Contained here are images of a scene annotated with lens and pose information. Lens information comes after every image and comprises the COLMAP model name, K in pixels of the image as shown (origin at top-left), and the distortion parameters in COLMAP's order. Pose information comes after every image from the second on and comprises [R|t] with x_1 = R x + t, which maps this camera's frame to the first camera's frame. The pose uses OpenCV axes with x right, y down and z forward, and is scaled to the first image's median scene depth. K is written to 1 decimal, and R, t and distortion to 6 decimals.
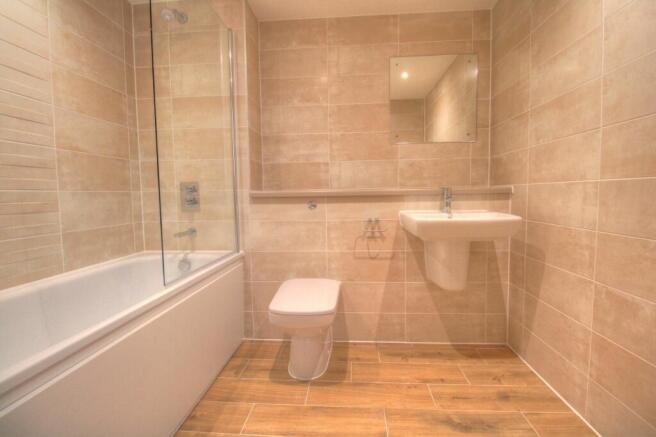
lens RADIAL K [[306.9, 0, 331.0], [0, 306.9, 215.8], [0, 0, 1]] dist [0.001167, -0.013513]
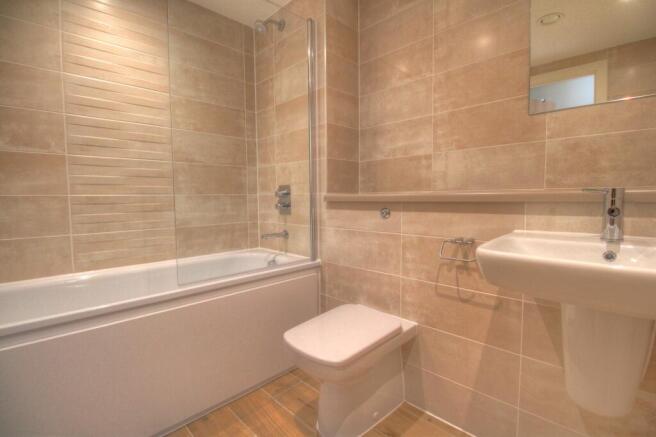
lens RADIAL K [[306.9, 0, 331.0], [0, 306.9, 215.8], [0, 0, 1]] dist [0.001167, -0.013513]
pose [[0.753535, 0.047731, -0.655672, 0.333690], [-0.047565, 0.998705, 0.018037, -0.035025], [0.655684, 0.017595, 0.754830, 0.335349]]
